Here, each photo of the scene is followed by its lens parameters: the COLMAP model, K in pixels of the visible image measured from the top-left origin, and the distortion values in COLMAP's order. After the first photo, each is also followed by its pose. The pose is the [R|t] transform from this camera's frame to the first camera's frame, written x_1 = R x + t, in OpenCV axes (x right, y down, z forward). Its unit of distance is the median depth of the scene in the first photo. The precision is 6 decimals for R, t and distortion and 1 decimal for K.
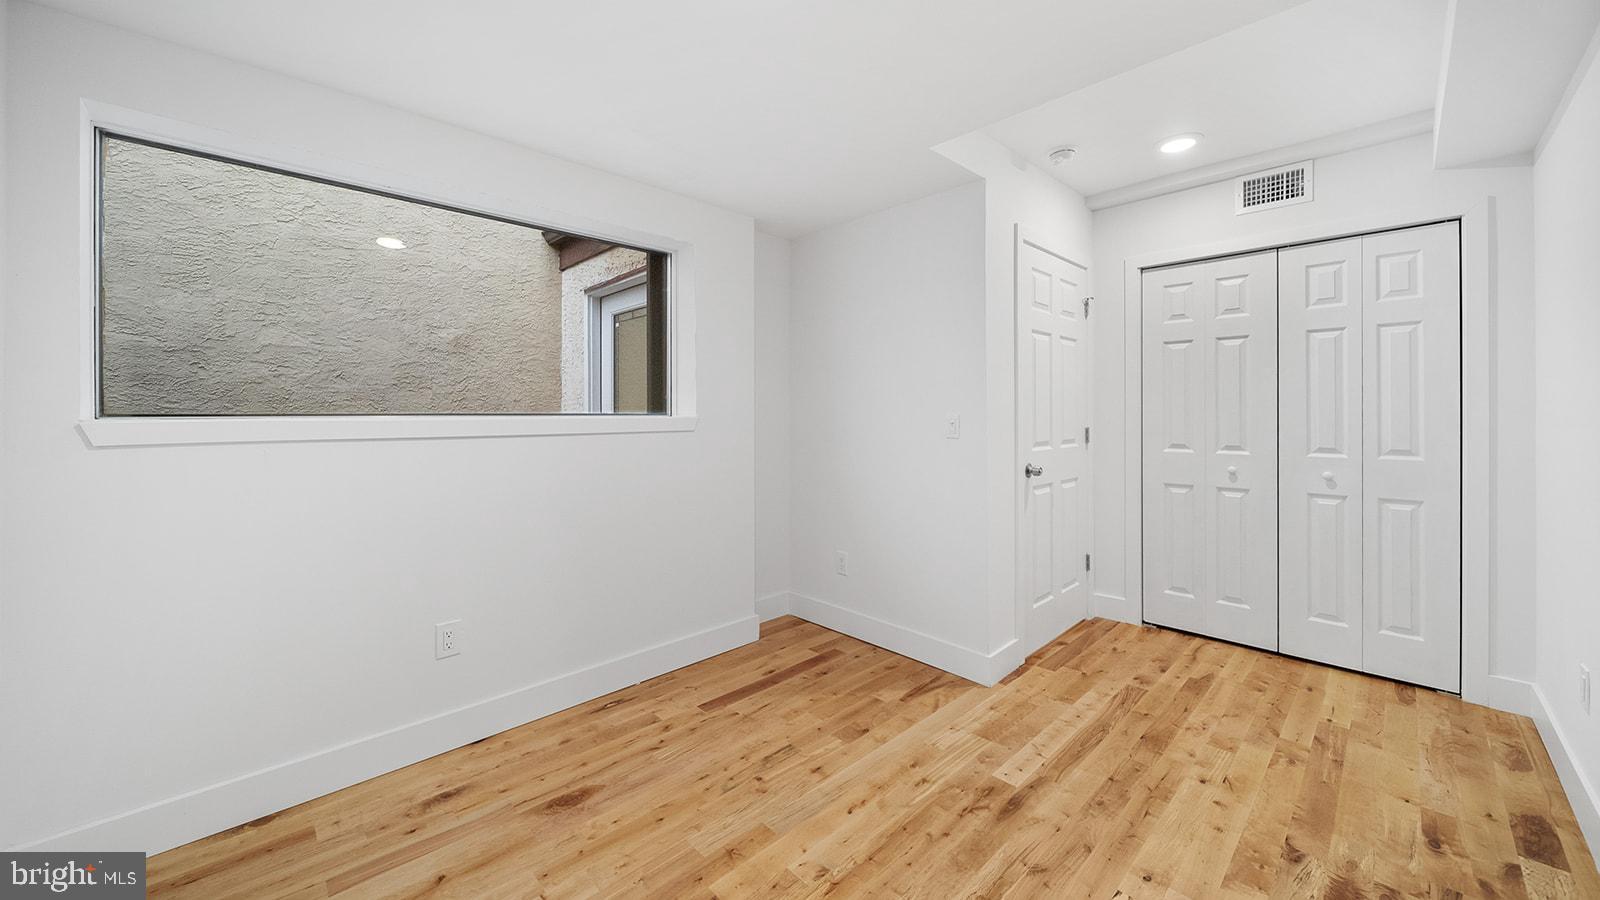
lens RADIAL K [[579.4, 0, 812.2], [0, 579.4, 412.5], [0, 0, 1]] dist [-0.003107, -0.000801]
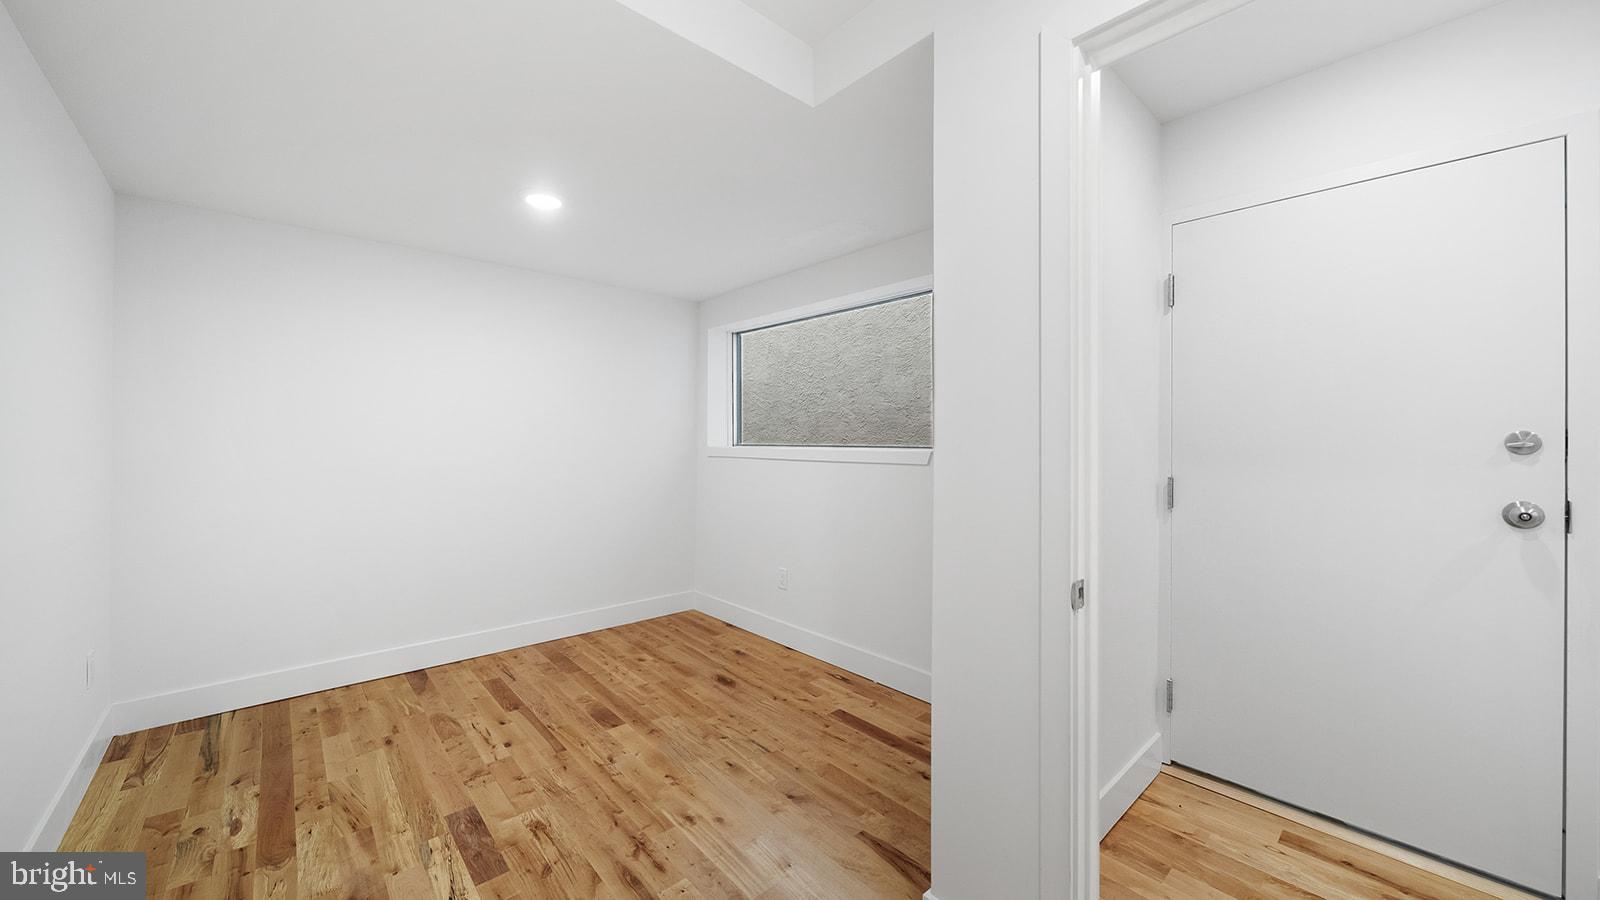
lens RADIAL K [[579.4, 0, 796.4], [0, 579.4, 442.5], [0, 0, 1]] dist [-0.003107, -0.000801]
pose [[-0.040249, 0.006685, -0.999167, 1.016140], [-0.003278, 0.999971, 0.006822, -0.020059], [0.999184, 0.003550, -0.040226, 1.053105]]
